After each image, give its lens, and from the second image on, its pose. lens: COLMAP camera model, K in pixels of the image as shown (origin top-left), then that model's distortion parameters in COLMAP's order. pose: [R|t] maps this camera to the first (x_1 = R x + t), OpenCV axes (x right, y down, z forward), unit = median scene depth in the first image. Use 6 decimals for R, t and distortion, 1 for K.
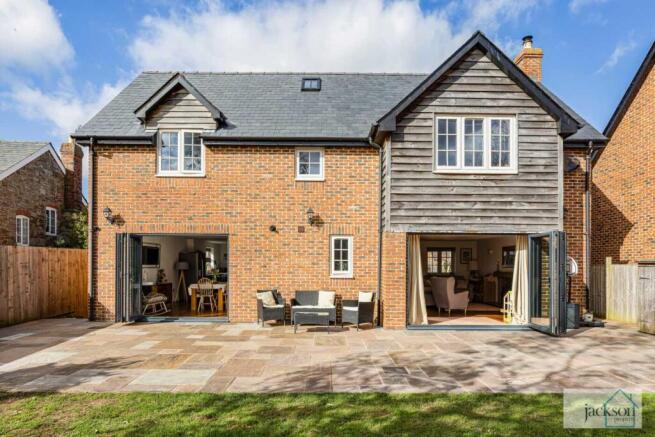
lens RADIAL K [[396.6, 0, 326.5], [0, 396.6, 264.2], [0, 0, 1]] dist [-0.002982, -0.000503]
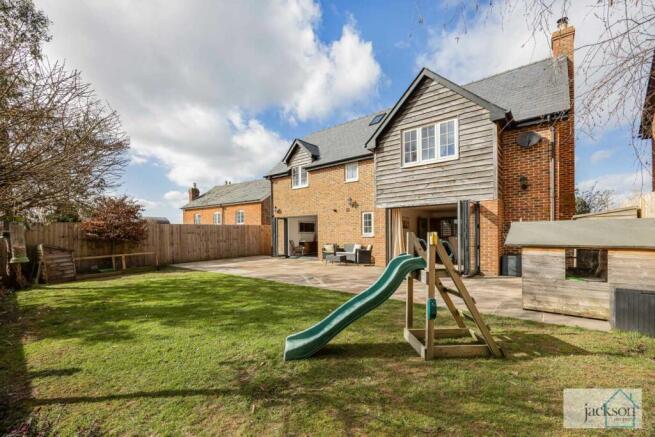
lens RADIAL K [[281.0, 0, 329.6], [0, 281.0, 233.1], [0, 0, 1]] dist [-0.002349, -0.000107]
pose [[0.771943, -0.015827, -0.635495, 0.740608], [0.013833, 0.999872, -0.008099, 0.028037], [0.635542, -0.002539, 0.772062, -0.028332]]
